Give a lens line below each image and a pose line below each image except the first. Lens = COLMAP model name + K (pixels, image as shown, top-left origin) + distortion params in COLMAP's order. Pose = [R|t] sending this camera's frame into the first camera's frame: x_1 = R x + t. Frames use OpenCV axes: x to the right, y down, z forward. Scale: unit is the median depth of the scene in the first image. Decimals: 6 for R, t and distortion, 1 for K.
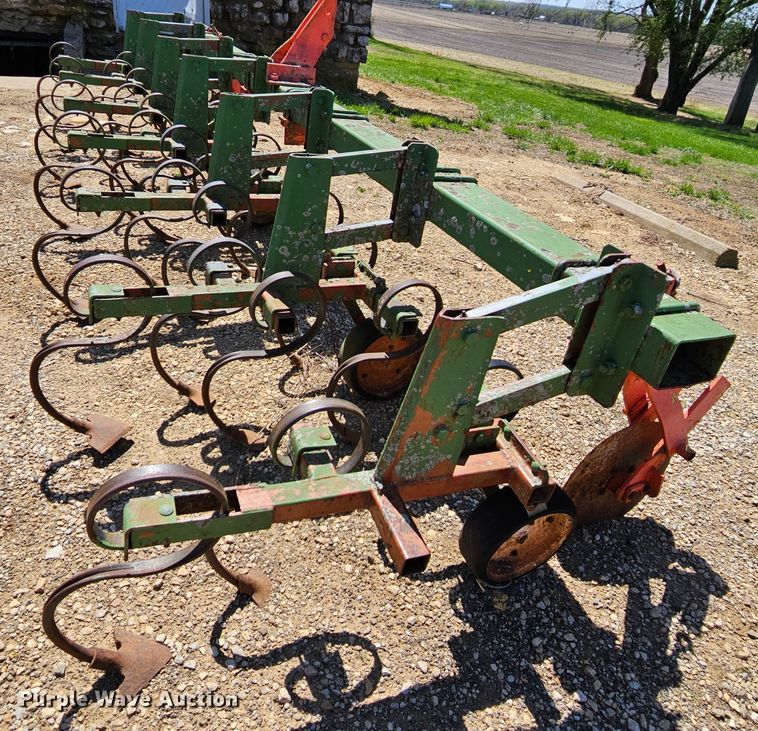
lens RADIAL K [[569.0, 0, 376.2], [0, 569.0, 349.1], [0, 0, 1]] dist [-0.003132, -0.003788]
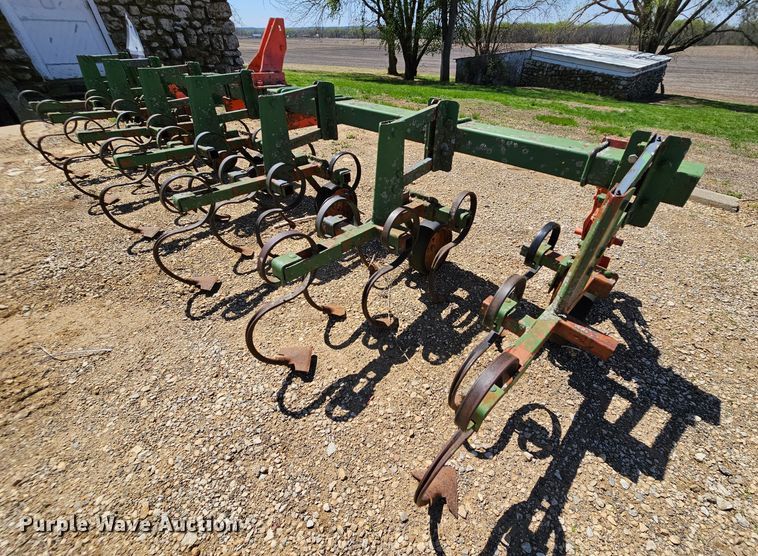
lens RADIAL K [[313.6, 0, 387.1], [0, 313.6, 279.4], [0, 0, 1]] dist [-0.003777, -0.001445]
pose [[0.903134, -0.338619, 0.263979, -0.442891], [0.301133, 0.937808, 0.172725, -0.107849], [-0.306050, -0.076501, 0.948937, 0.229327]]
